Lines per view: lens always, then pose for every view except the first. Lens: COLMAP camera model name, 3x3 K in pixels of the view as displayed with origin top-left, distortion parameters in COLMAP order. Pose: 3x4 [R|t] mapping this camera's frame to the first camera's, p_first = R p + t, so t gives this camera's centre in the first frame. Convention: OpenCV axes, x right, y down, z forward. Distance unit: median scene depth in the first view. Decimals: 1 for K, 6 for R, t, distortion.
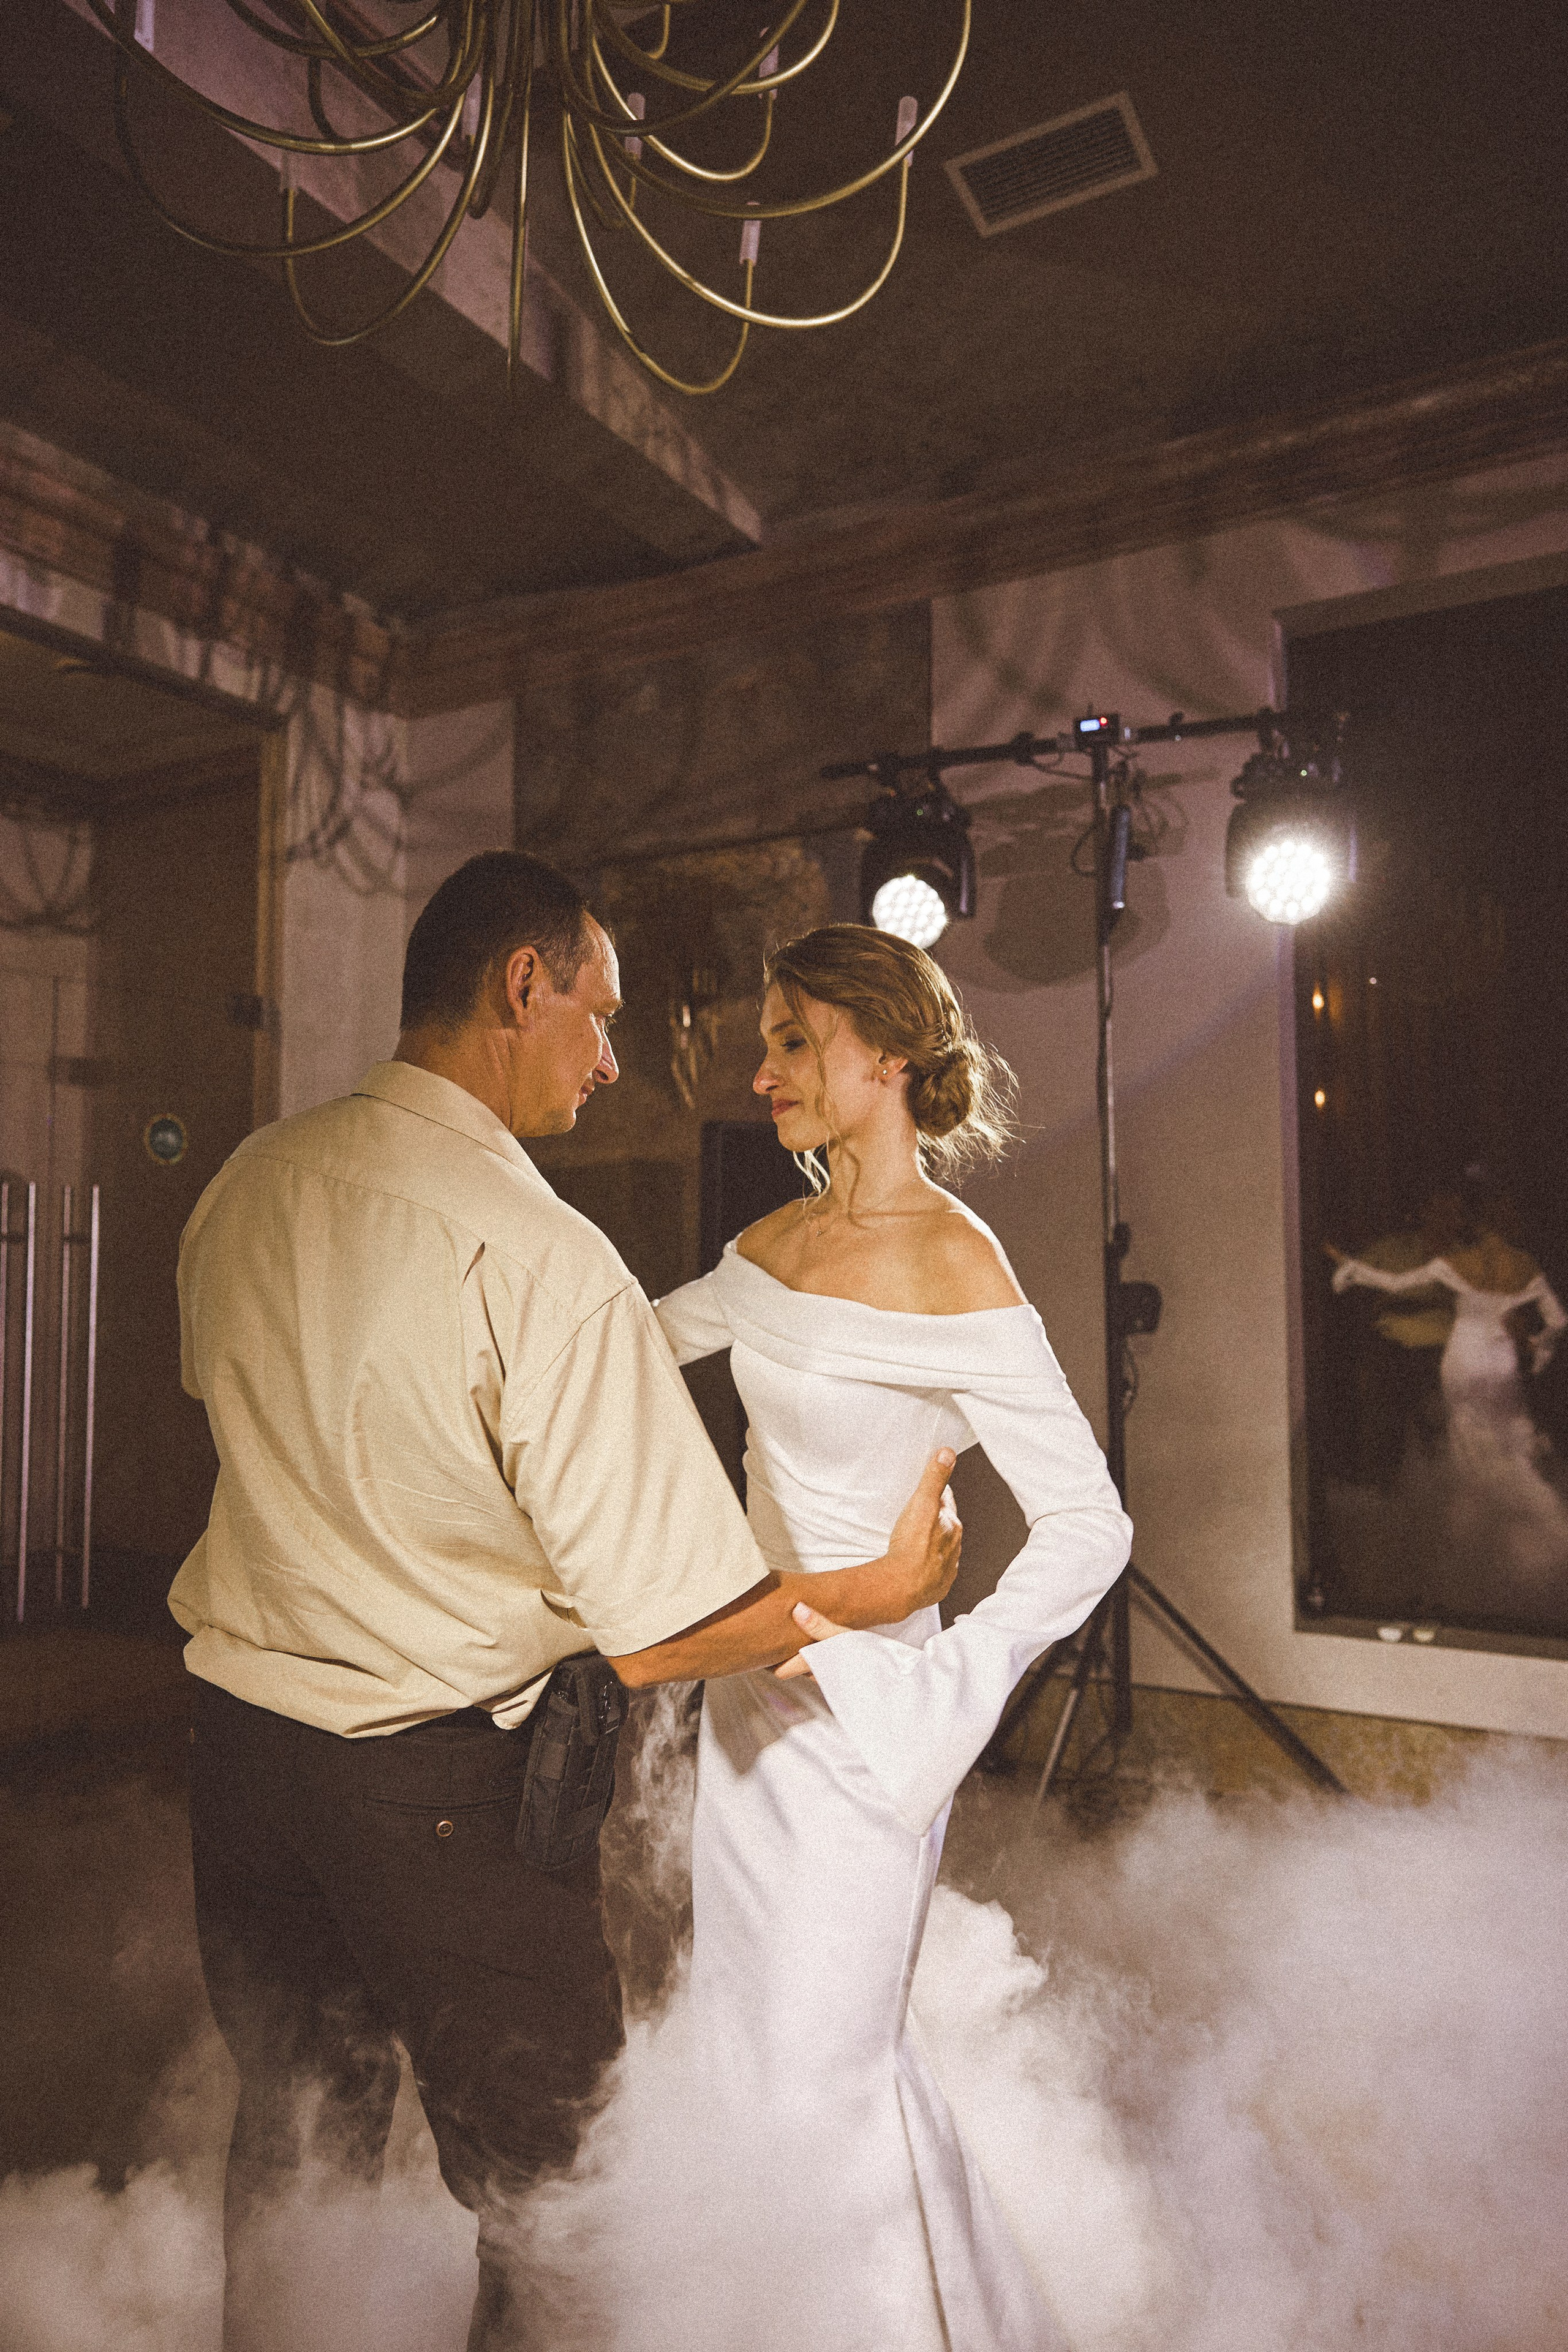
lens RADIAL K [[1619.1, 0, 777.7], [0, 1619.1, 1198.9], [0, 0, 1]] dist [-0.002298, 0.004982]
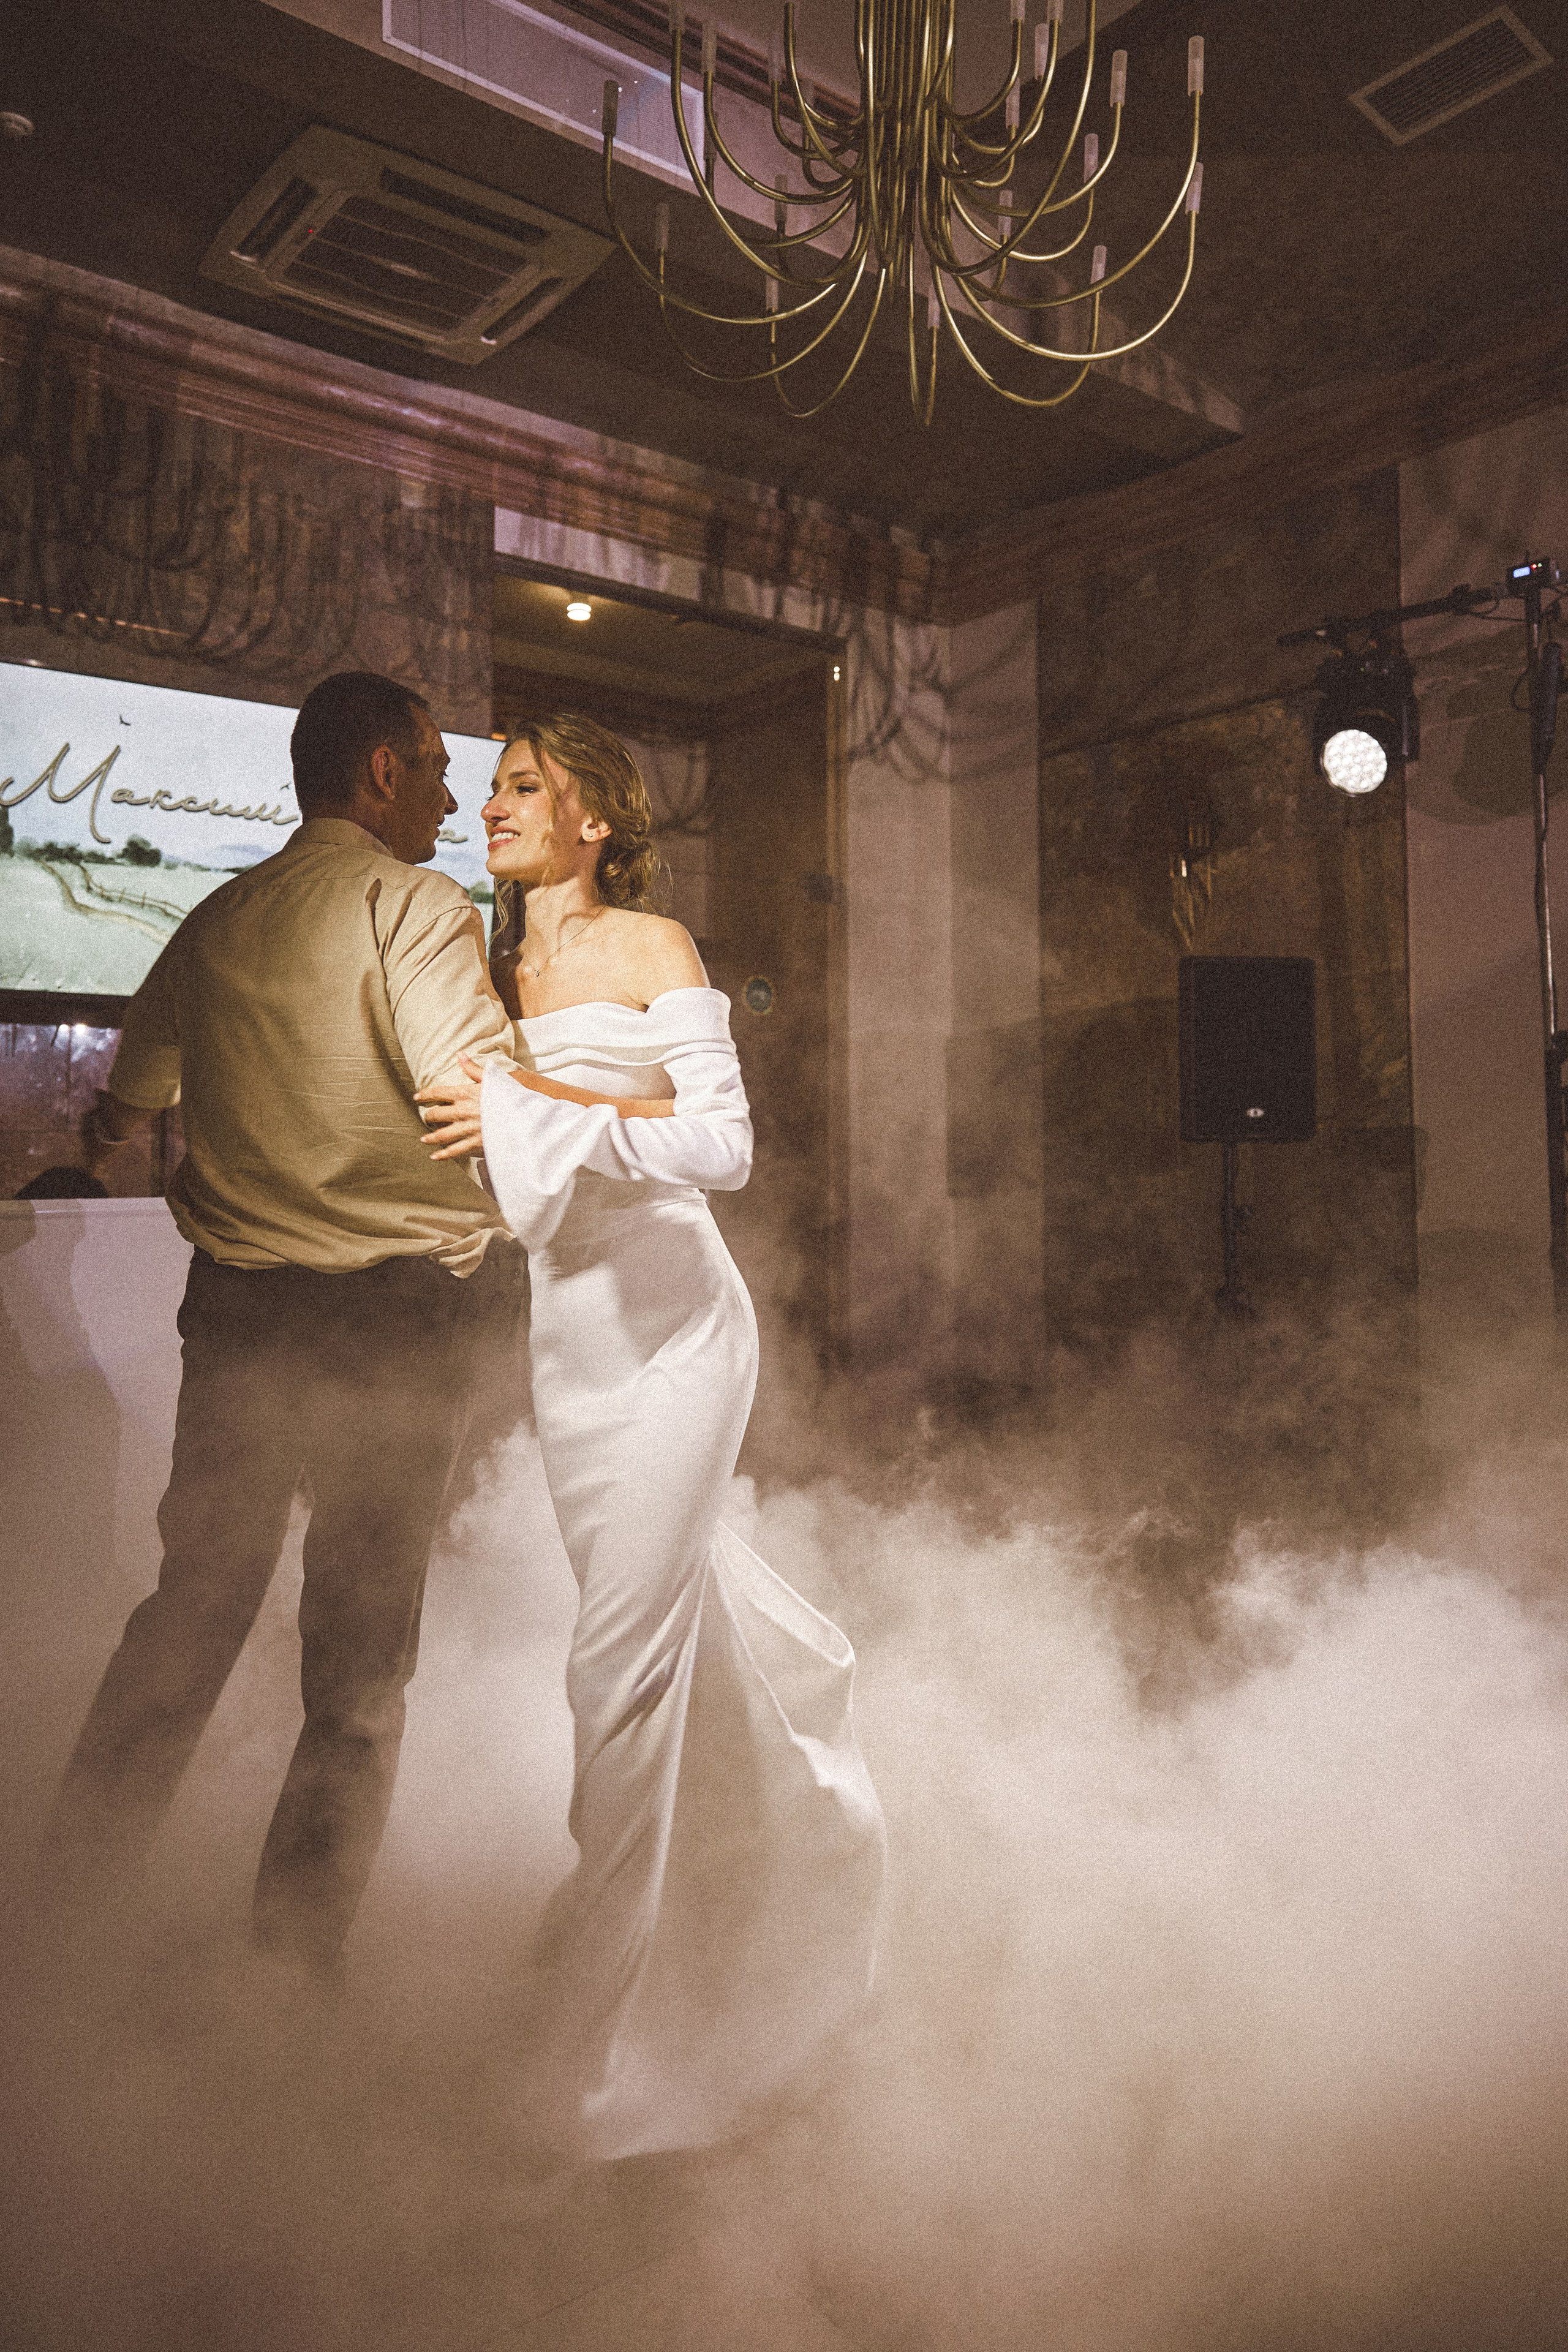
lens RADIAL K [[1619.1, 0, 776.2], [0, 1619.1, 1160.8], [0, 0, 1]] dist [-0.002298, 0.004982]
pose [[0.929443, -0.000040, -0.368967, 0.098016], [0.019578, 0.998597, 0.049209, 0.029935], [0.368447, -0.052961, 0.928139, -0.164126]]
